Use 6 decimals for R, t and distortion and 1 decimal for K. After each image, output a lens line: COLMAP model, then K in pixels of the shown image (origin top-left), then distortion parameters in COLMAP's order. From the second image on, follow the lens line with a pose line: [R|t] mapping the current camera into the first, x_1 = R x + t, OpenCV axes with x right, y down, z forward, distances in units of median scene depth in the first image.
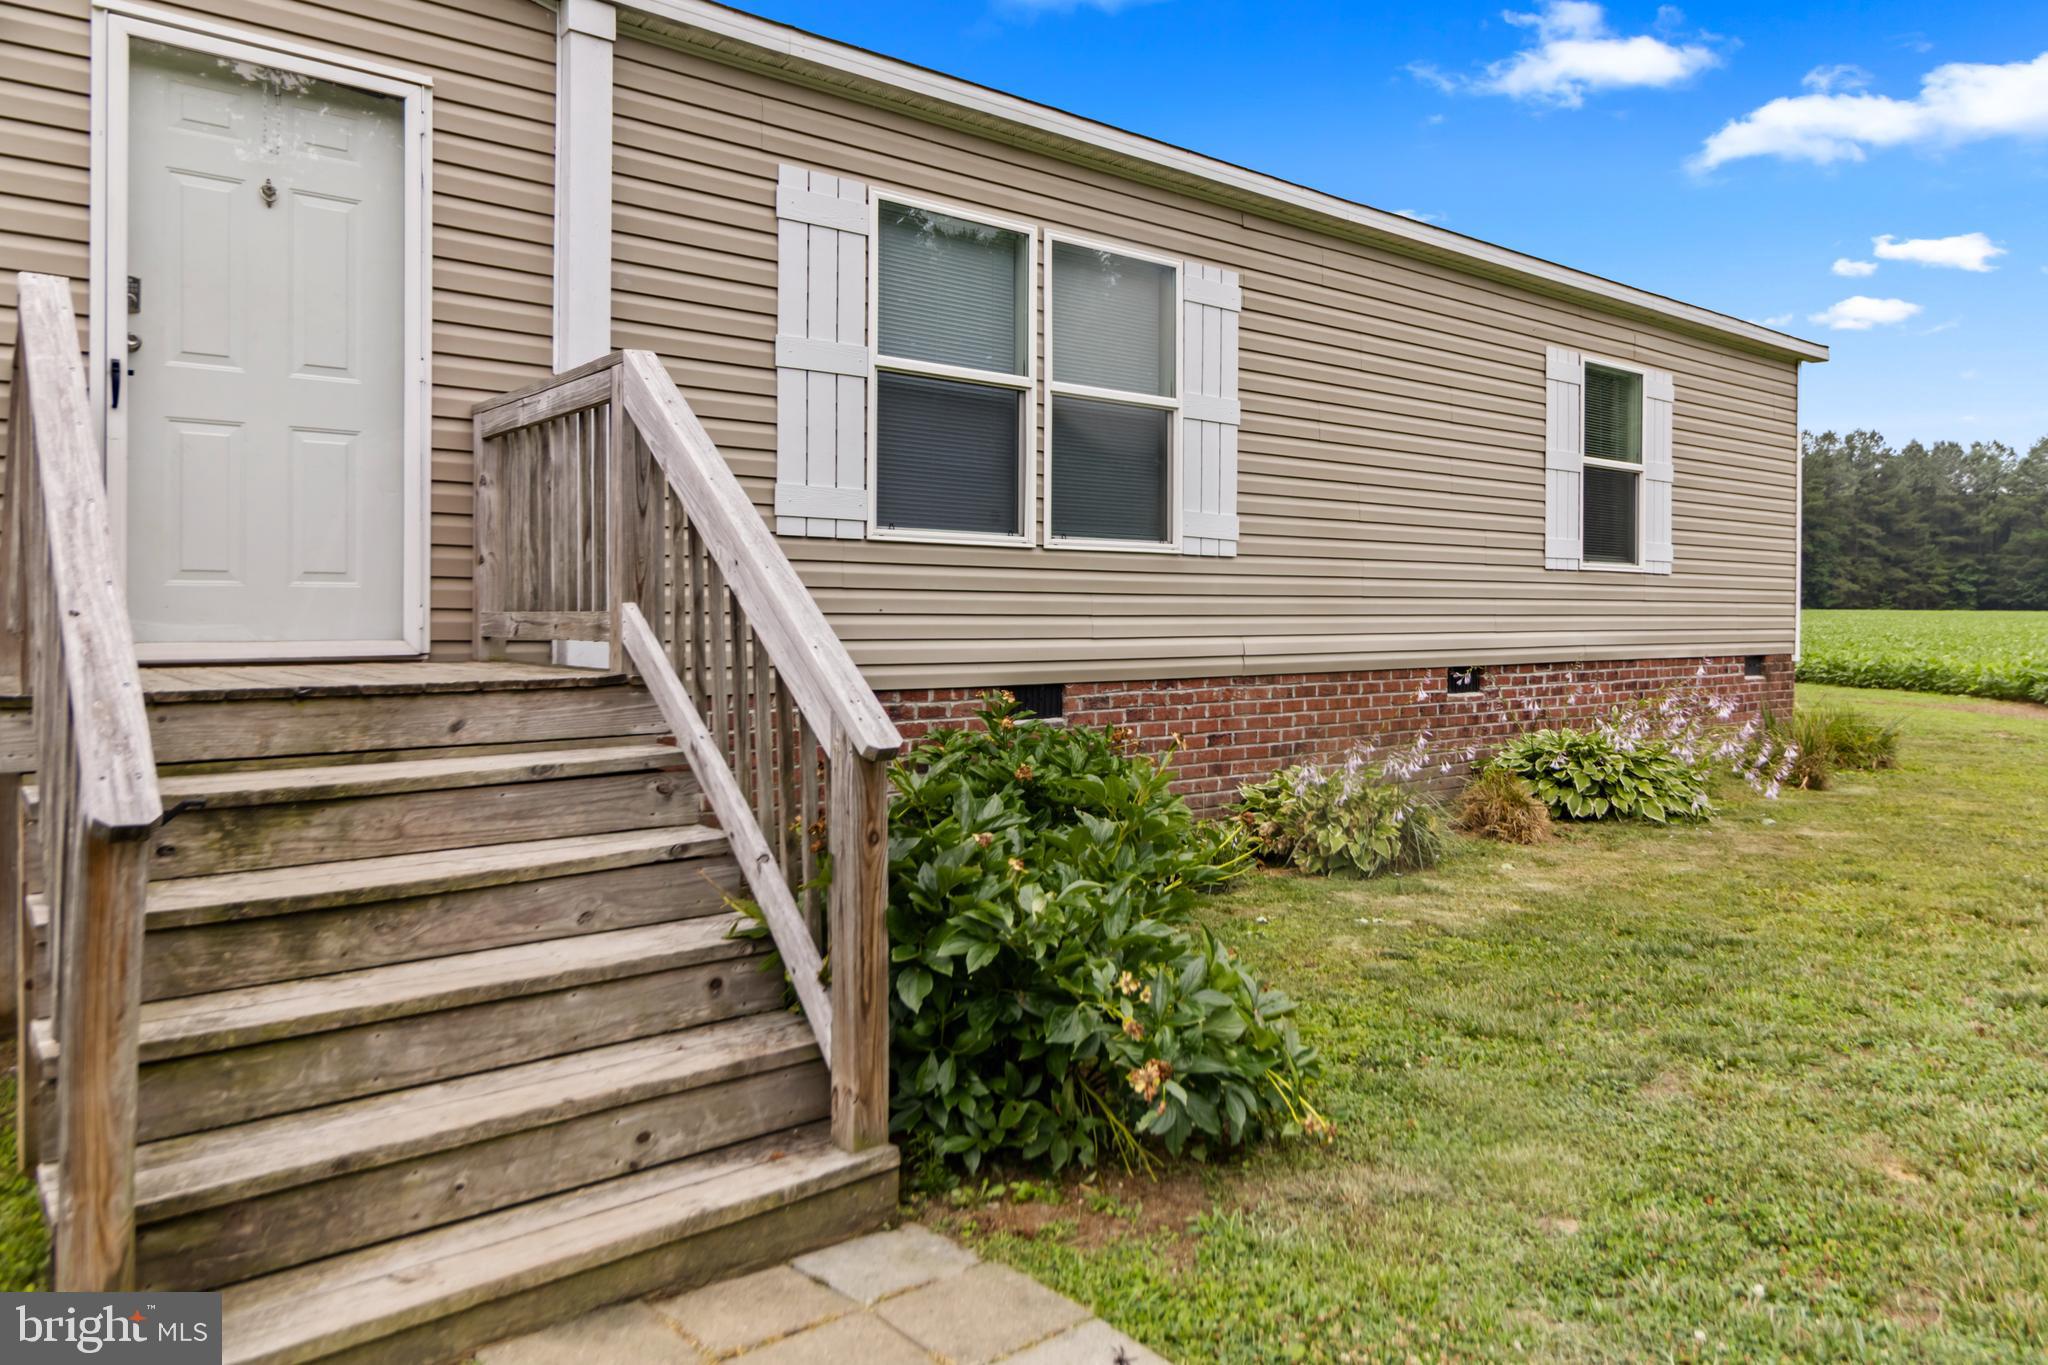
lens RADIAL K [[1375.4, 0, 1069.1], [0, 1375.4, 609.8], [0, 0, 1]] dist [-0.003292, 0.000873]
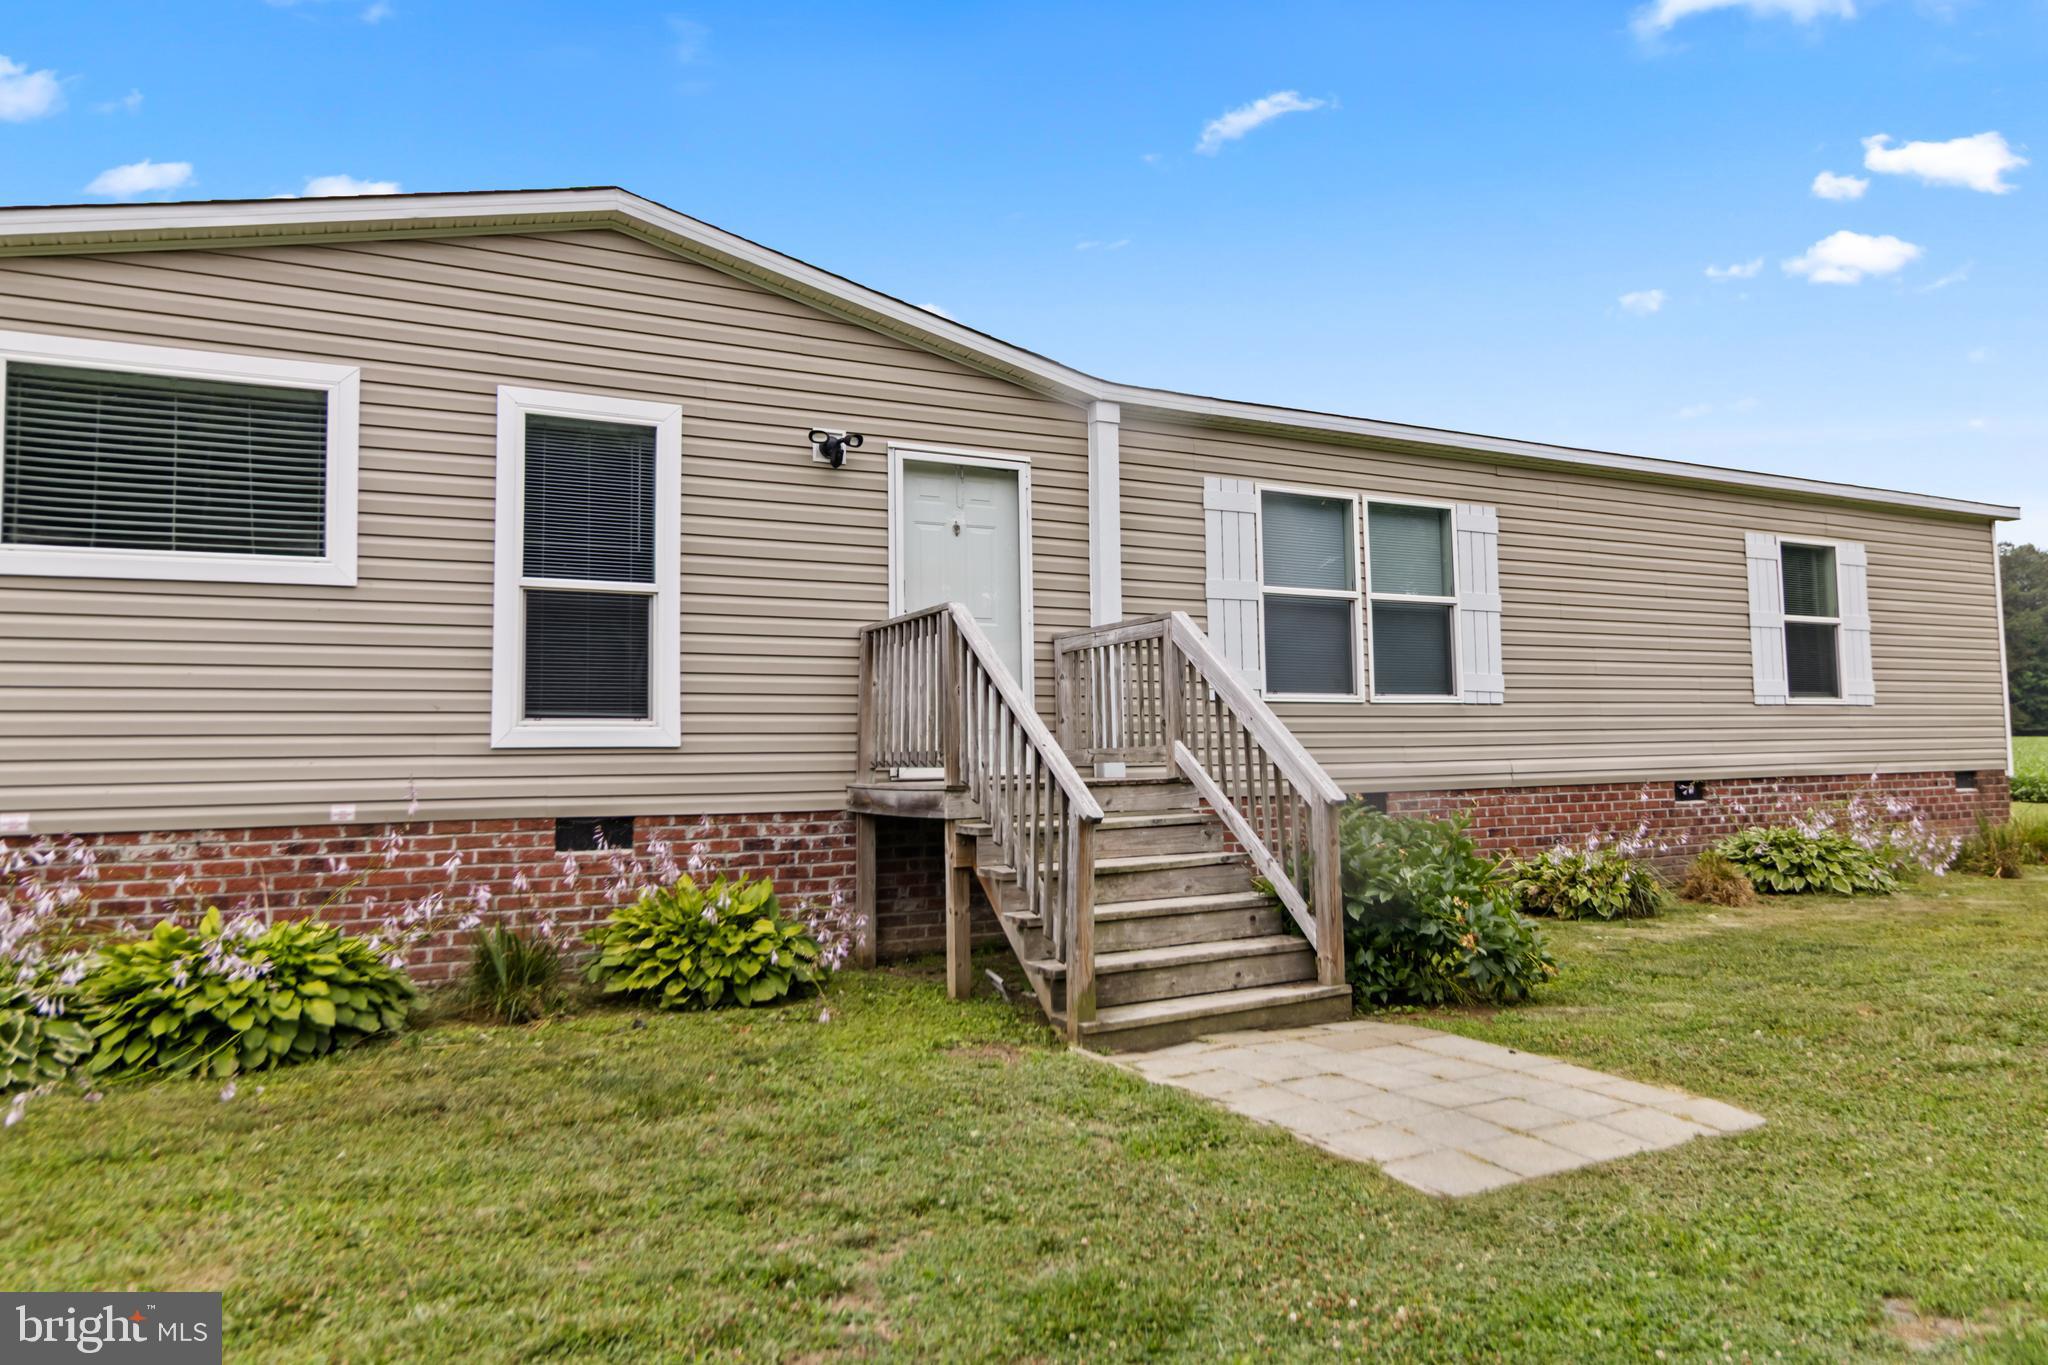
lens RADIAL K [[1378.6, 0, 1069.4], [0, 1378.6, 650.0], [0, 0, 1]] dist [0.000712, 0.000597]
pose [[0.981923, -0.037760, -0.185475, -0.059758], [0.023198, 0.996520, -0.080061, 0.011402], [0.187853, 0.074311, 0.979382, -0.552501]]
